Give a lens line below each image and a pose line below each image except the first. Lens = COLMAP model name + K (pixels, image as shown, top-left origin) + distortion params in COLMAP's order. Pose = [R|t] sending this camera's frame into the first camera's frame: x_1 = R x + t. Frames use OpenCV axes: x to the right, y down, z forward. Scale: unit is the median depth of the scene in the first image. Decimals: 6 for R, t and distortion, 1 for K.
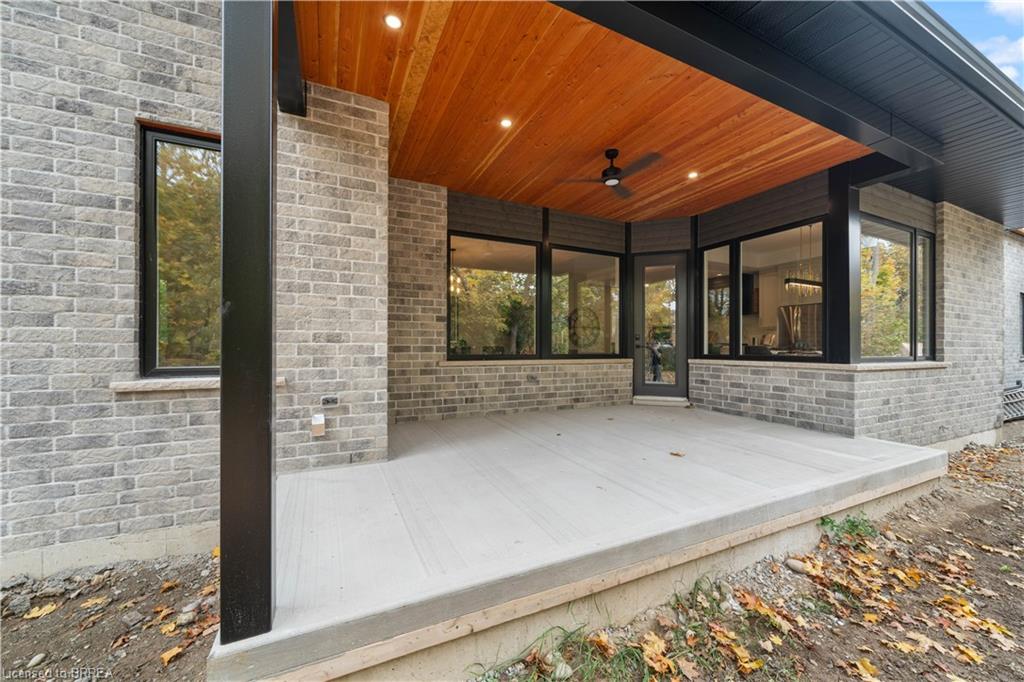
lens RADIAL K [[390.1, 0, 504.9], [0, 390.1, 344.8], [0, 0, 1]] dist [0.000466, -0.000028]
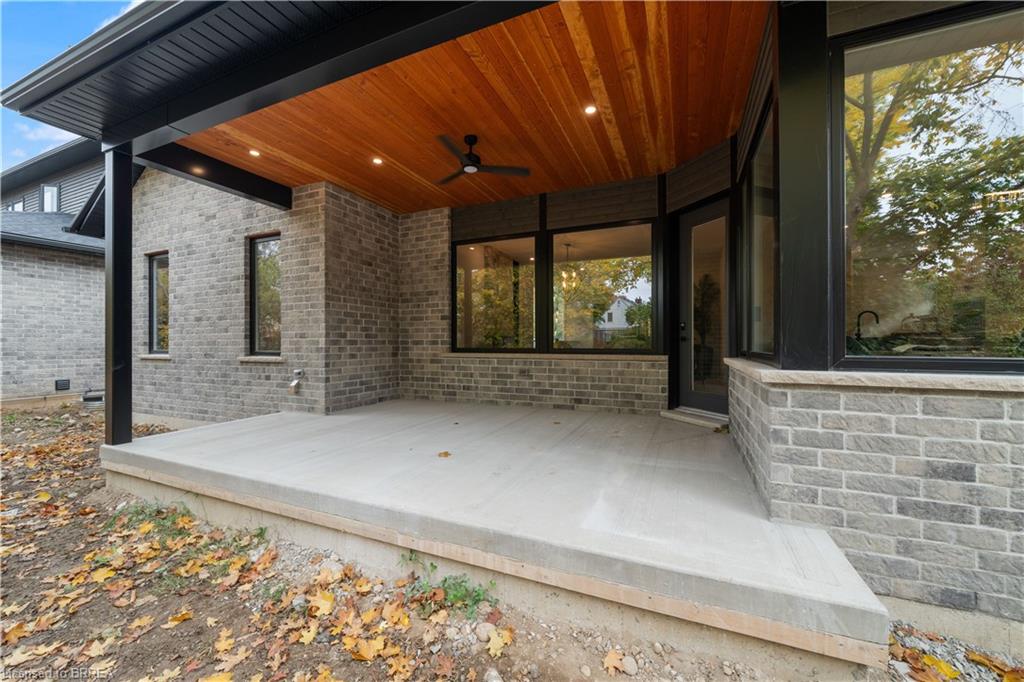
lens RADIAL K [[390.1, 0, 504.9], [0, 390.1, 344.8], [0, 0, 1]] dist [0.000466, -0.000028]
pose [[0.652278, 0.001843, -0.757977, 0.877547], [0.006652, 0.999945, 0.008156, 0.008663], [0.757951, -0.010362, 0.652230, 0.355391]]
